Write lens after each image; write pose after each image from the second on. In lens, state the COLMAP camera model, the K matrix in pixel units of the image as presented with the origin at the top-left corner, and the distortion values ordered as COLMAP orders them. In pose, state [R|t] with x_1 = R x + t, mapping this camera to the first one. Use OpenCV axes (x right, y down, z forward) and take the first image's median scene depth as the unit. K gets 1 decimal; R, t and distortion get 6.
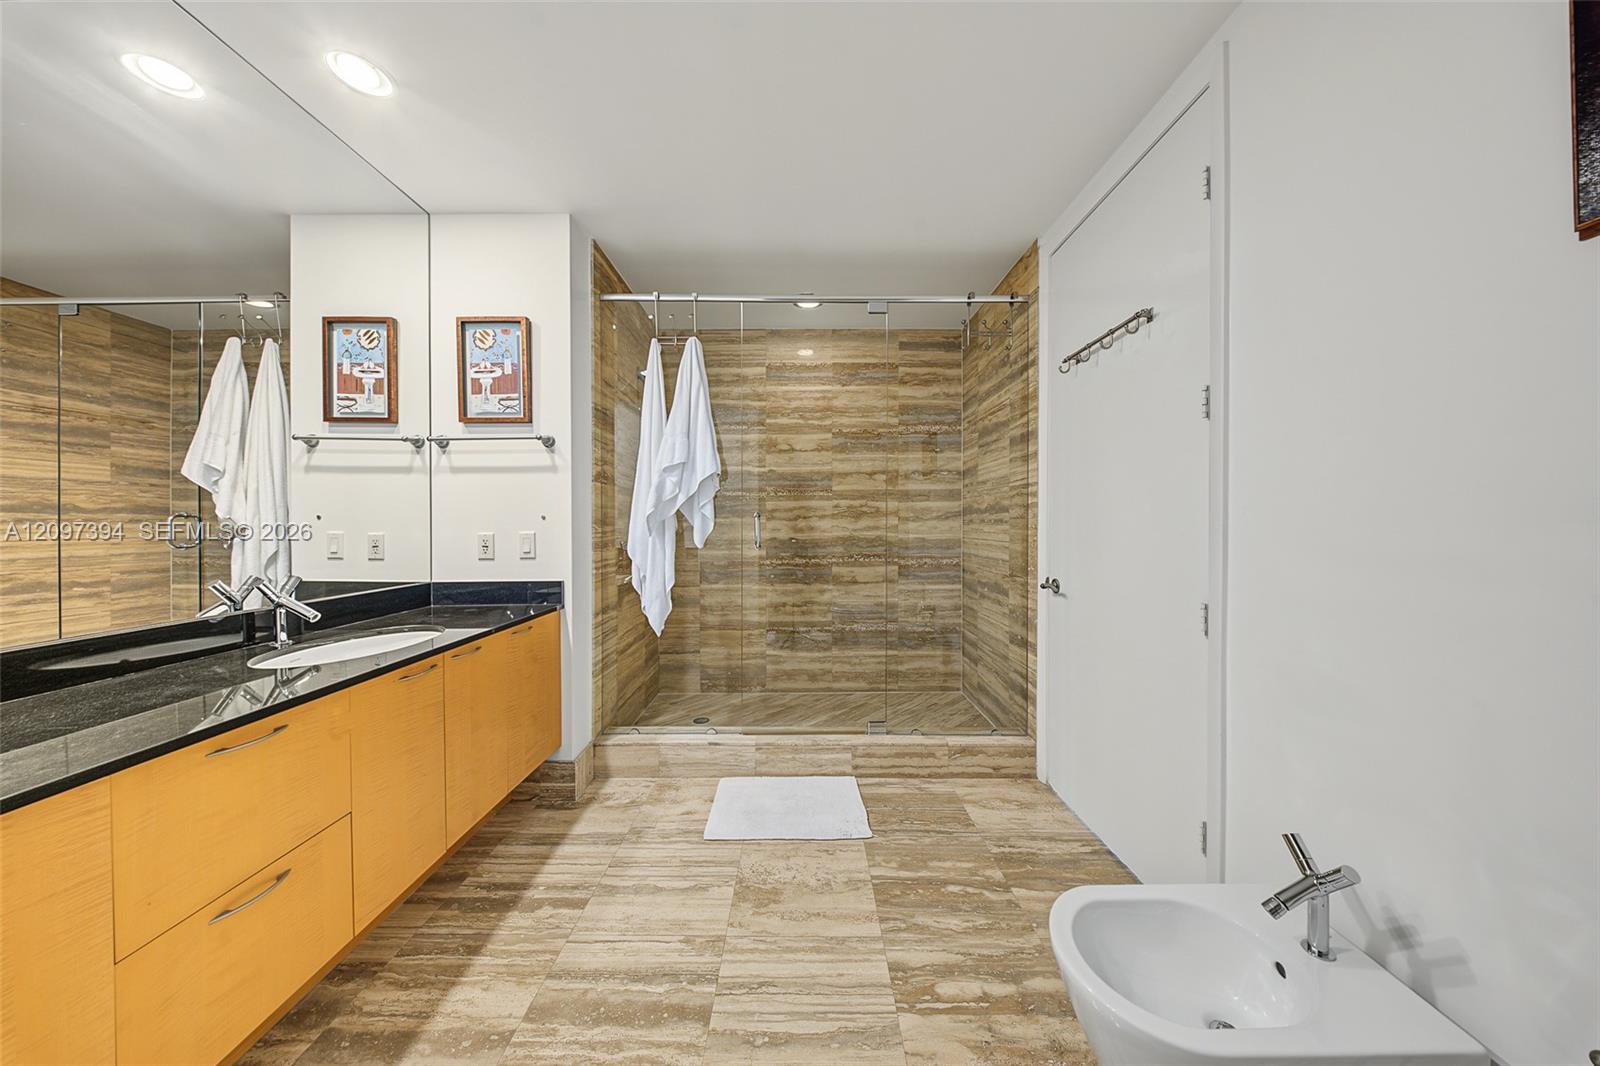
lens RADIAL K [[477.5, 0, 800.9], [0, 477.5, 530.2], [0, 0, 1]] dist [-0.008043, -0.000265]
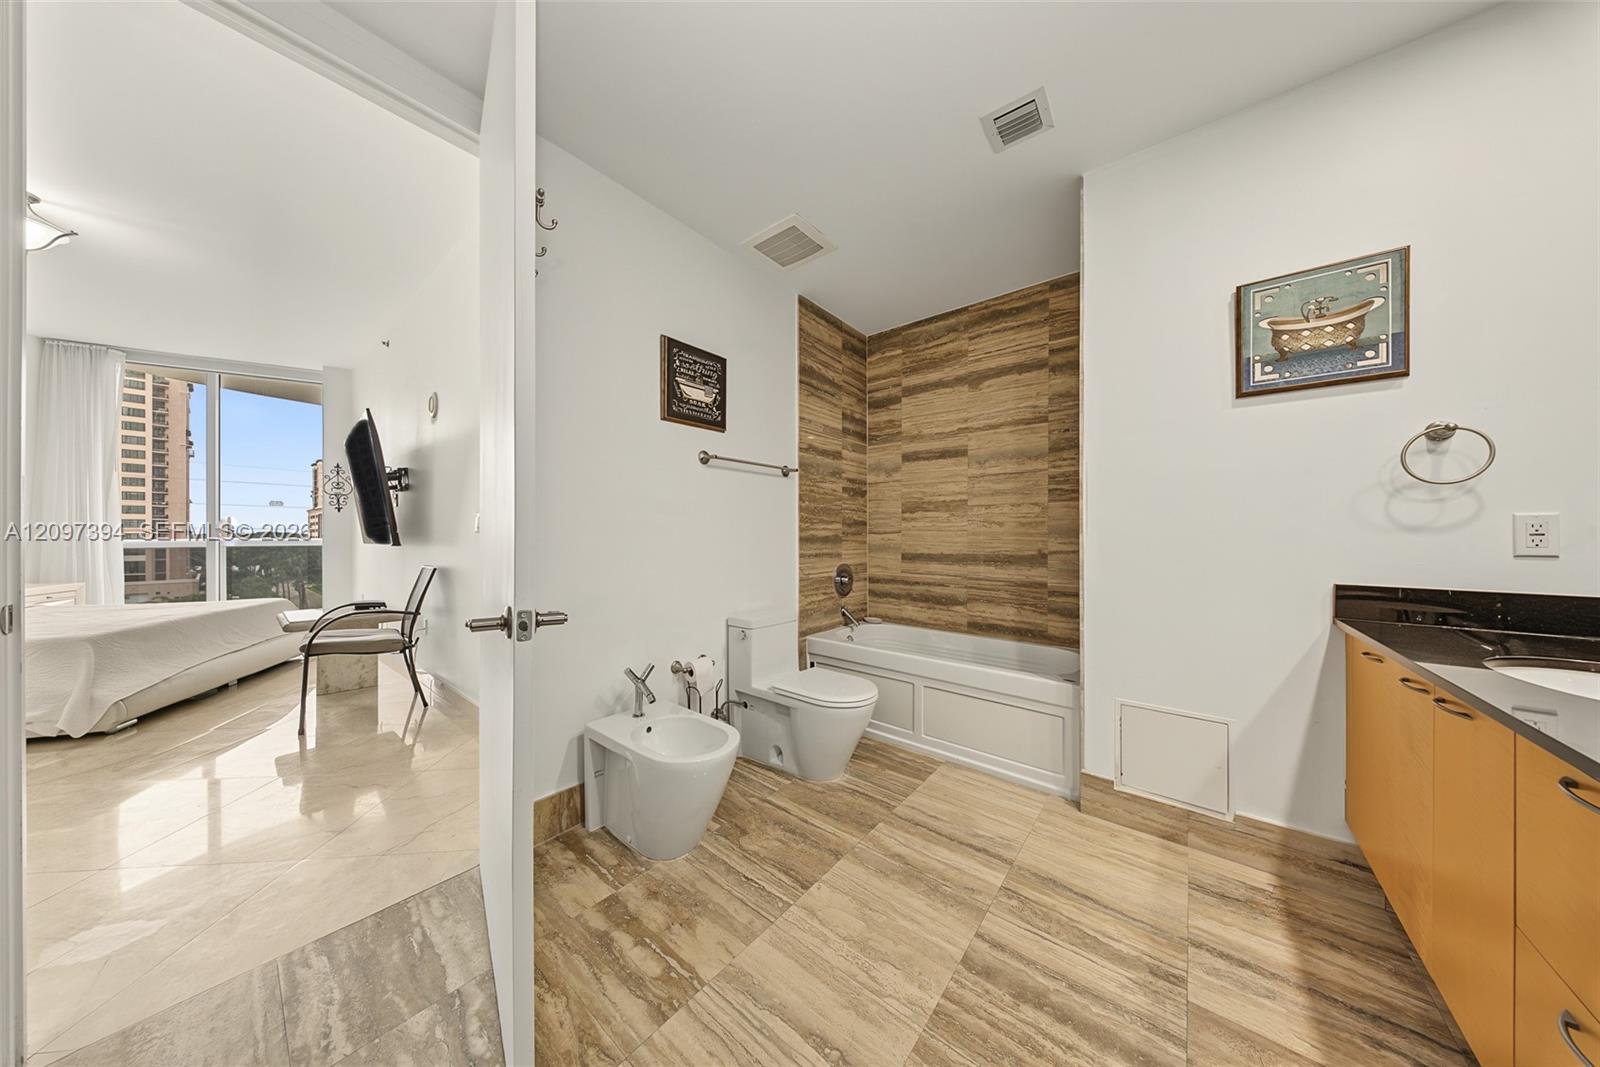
lens RADIAL K [[477.5, 0, 796.7], [0, 477.5, 529.6], [0, 0, 1]] dist [-0.008043, -0.000265]
pose [[-0.773664, 0.009780, 0.633521, -0.554378], [0.009699, 0.999947, -0.003593, 0.068059], [-0.633522, 0.003364, -0.773717, 1.569219]]
